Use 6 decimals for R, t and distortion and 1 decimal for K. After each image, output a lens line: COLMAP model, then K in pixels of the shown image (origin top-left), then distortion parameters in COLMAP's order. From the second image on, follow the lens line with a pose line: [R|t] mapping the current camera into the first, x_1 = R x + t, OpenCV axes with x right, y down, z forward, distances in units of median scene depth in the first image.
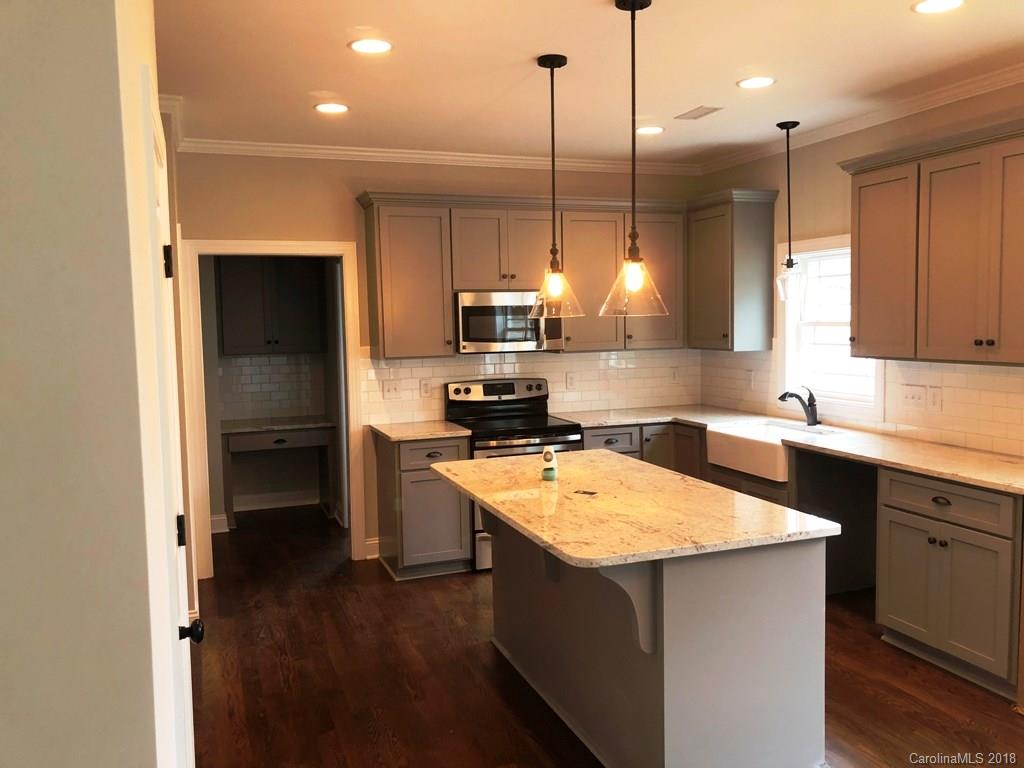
lens RADIAL K [[836.8, 0, 524.8], [0, 836.8, 376.2], [0, 0, 1]] dist [0.082643, -0.120822]
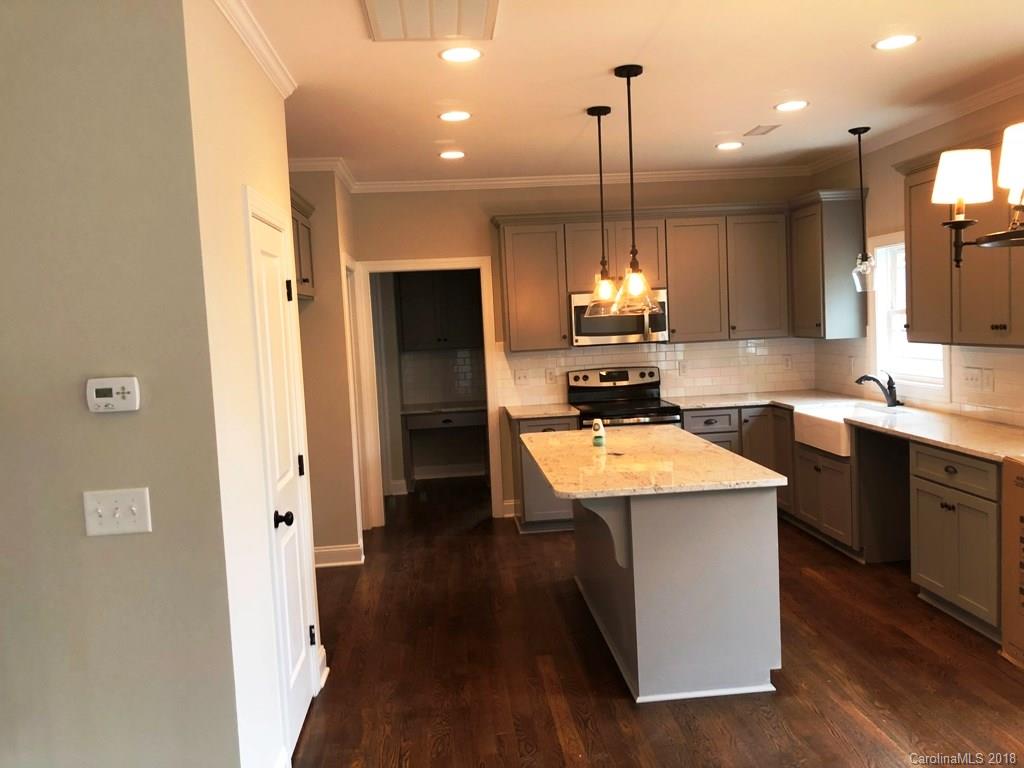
lens RADIAL K [[836.8, 0, 524.8], [0, 836.8, 376.2], [0, 0, 1]] dist [0.082643, -0.120822]
pose [[0.963154, -0.008979, -0.268801, 0.180449], [0.011048, 0.999920, 0.006189, 0.007521], [0.268724, -0.008930, 0.963176, -0.164003]]
